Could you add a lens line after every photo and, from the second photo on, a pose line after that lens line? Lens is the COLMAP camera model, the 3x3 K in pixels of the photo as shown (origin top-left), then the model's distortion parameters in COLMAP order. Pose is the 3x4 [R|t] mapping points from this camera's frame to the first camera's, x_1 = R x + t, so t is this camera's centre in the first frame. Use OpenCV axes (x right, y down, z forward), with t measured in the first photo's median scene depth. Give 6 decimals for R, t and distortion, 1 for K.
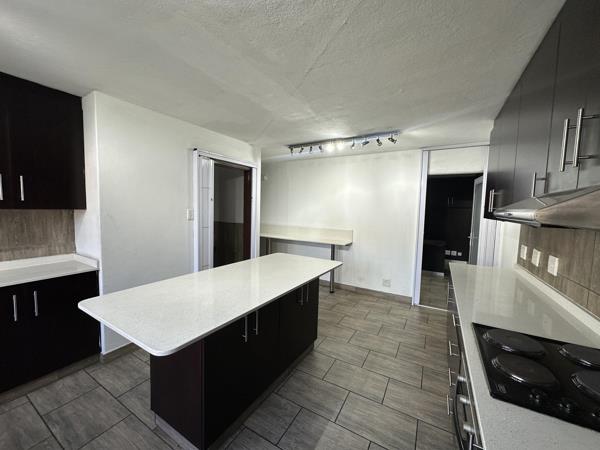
lens RADIAL K [[238.4, 0, 299.6], [0, 238.4, 224.5], [0, 0, 1]] dist [-0.003430, 0.000357]
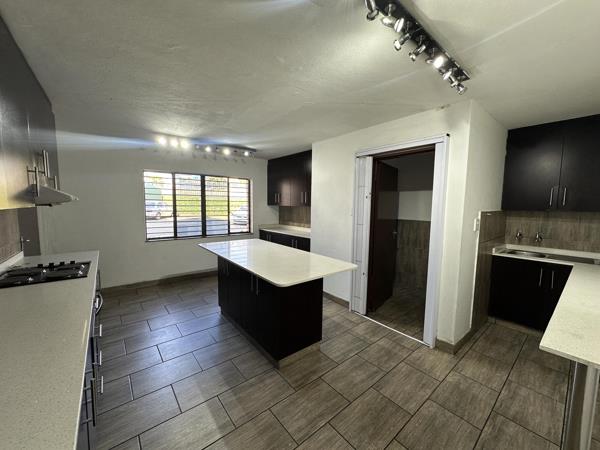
lens RADIAL K [[238.4, 0, 298.6], [0, 238.4, 223.9], [0, 0, 1]] dist [-0.003430, 0.000357]
pose [[-0.341176, 0.048807, -0.938732, 0.692059], [-0.091803, 0.992147, 0.084950, -0.055899], [0.935506, 0.115162, -0.334016, 1.125171]]
